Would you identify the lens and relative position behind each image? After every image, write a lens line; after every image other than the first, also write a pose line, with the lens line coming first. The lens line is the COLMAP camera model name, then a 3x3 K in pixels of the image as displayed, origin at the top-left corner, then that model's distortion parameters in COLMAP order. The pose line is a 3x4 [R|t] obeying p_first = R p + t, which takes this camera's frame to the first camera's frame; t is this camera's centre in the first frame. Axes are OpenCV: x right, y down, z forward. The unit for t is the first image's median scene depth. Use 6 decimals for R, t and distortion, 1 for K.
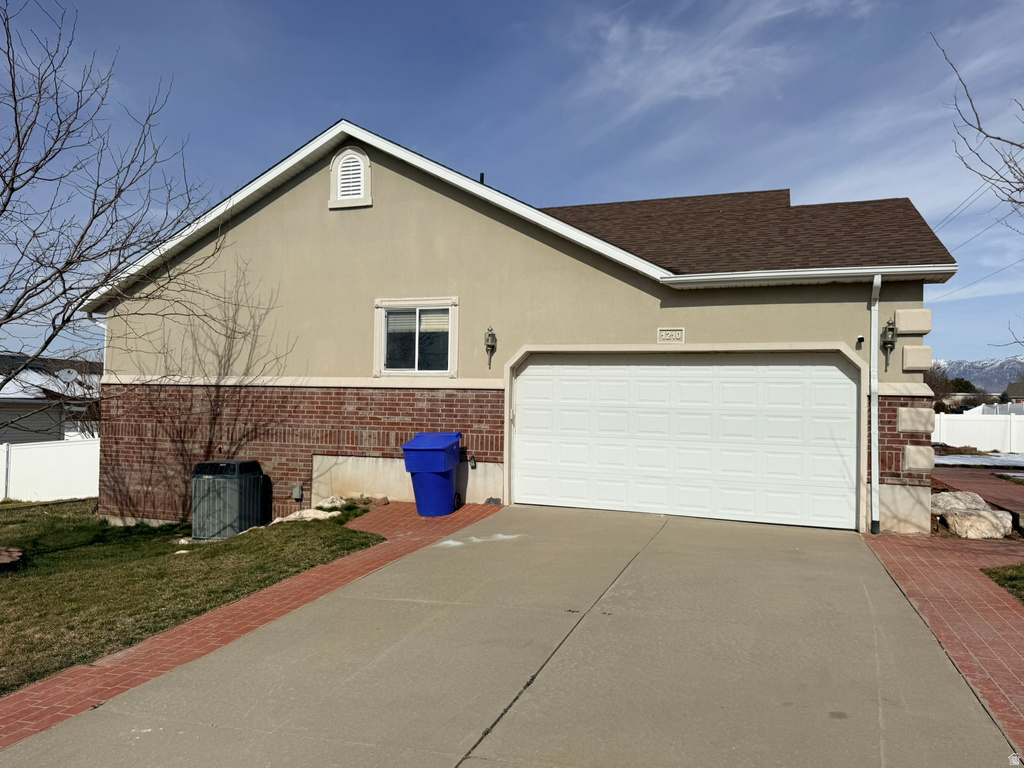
lens RADIAL K [[739.2, 0, 510.4], [0, 739.2, 383.8], [0, 0, 1]] dist [0.002941, -0.003960]
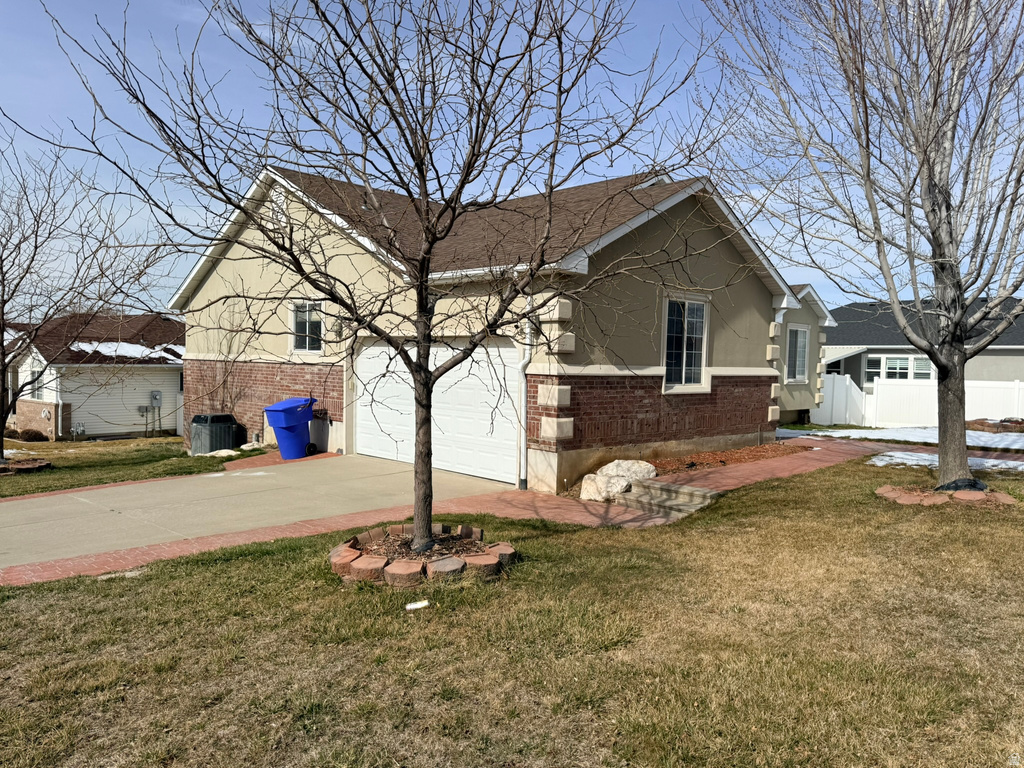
lens RADIAL K [[739.2, 0, 512.0], [0, 739.2, 390.3], [0, 0, 1]] dist [0.002941, -0.003960]
pose [[0.917242, 0.025087, -0.397540, 0.777147], [-0.008936, 0.999060, 0.042429, -0.006325], [0.398230, -0.035365, 0.916603, -0.074860]]
